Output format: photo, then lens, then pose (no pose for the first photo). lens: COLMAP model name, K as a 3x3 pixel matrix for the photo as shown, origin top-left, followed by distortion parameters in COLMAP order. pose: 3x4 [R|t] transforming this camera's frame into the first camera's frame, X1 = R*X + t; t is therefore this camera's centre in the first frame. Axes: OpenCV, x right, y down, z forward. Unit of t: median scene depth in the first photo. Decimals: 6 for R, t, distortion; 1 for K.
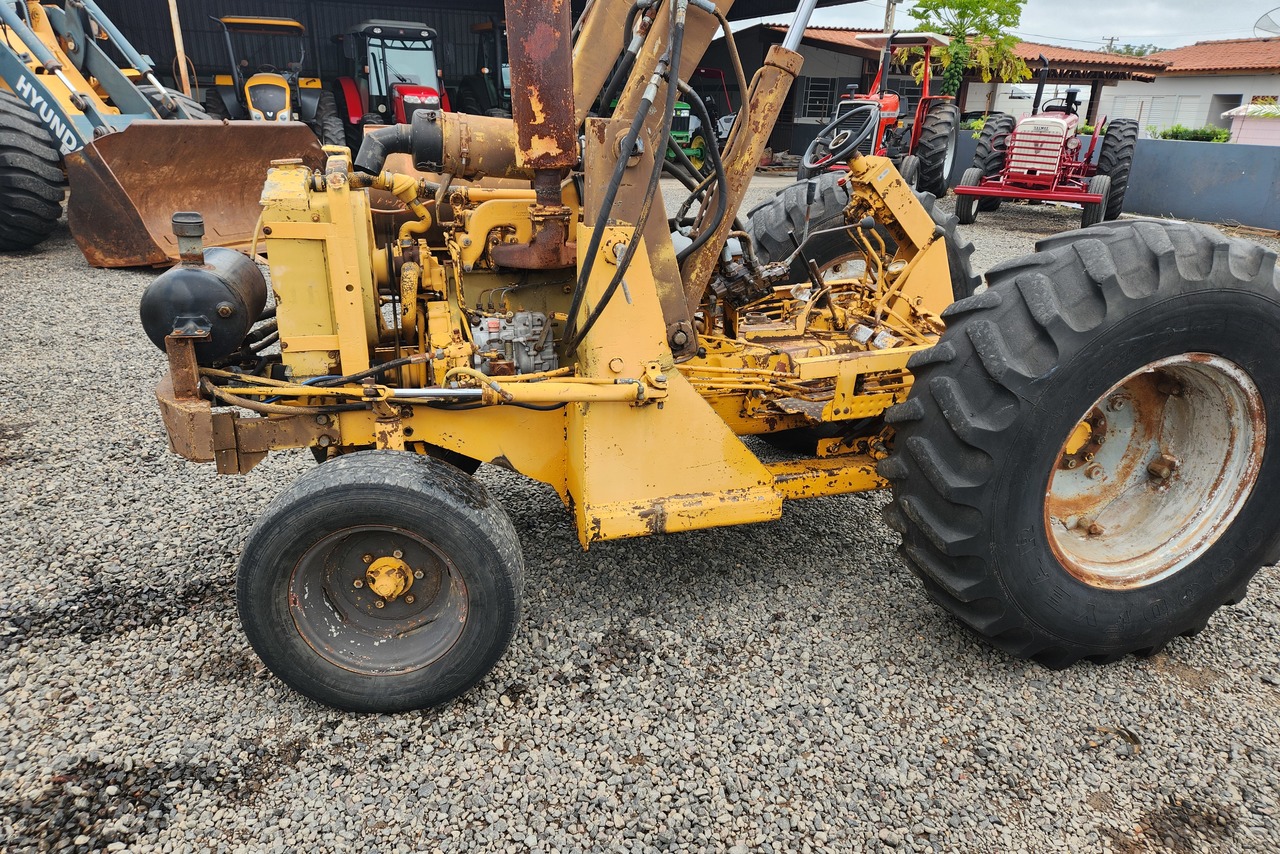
lens RADIAL K [[849.2, 0, 643.1], [0, 849.2, 419.7], [0, 0, 1]] dist [0.064816, -0.041641]
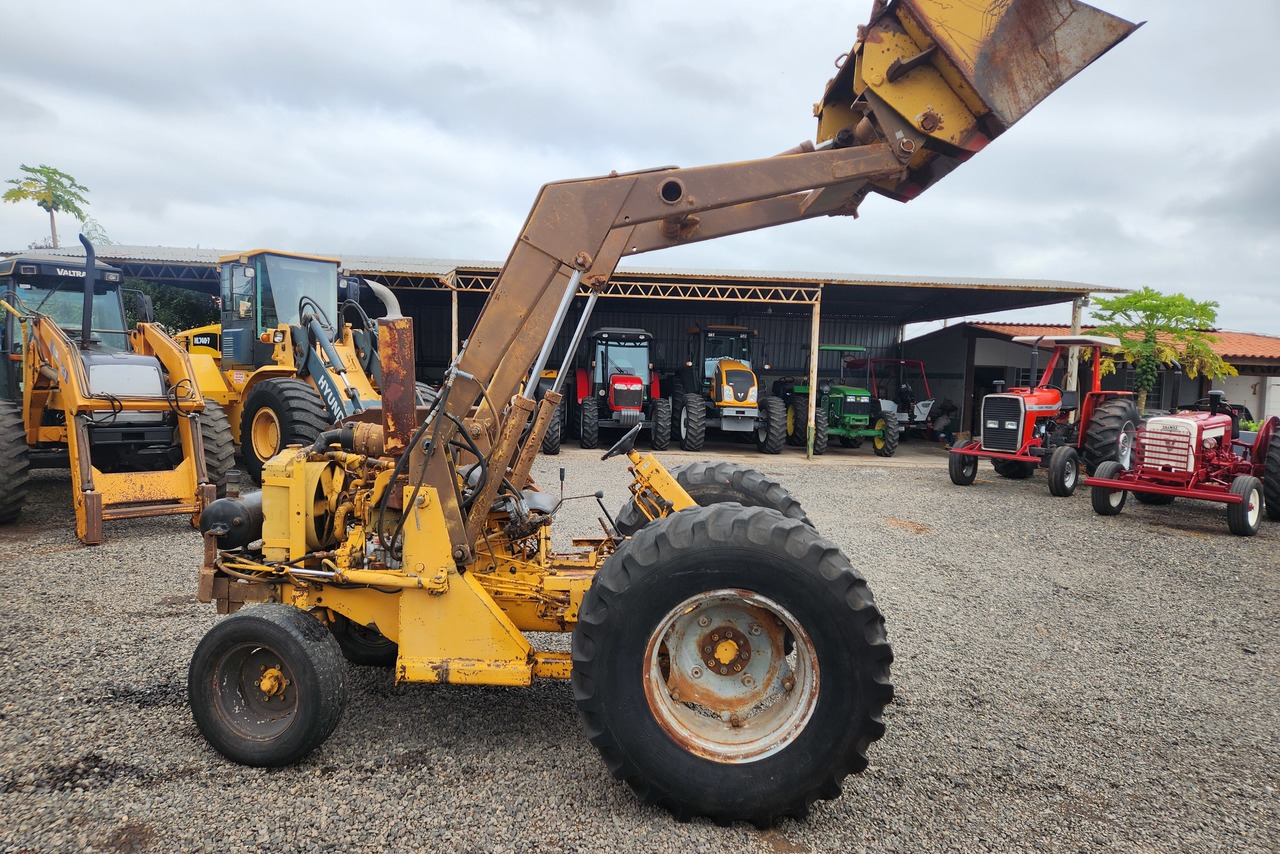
lens RADIAL K [[849.2, 0, 637.1], [0, 849.2, 422.6], [0, 0, 1]] dist [0.064816, -0.041641]
pose [[0.948836, 0.029405, -0.314398, 0.824590], [-0.122480, 0.951977, -0.280602, 0.077186], [0.291048, 0.304753, 0.906872, -0.452709]]
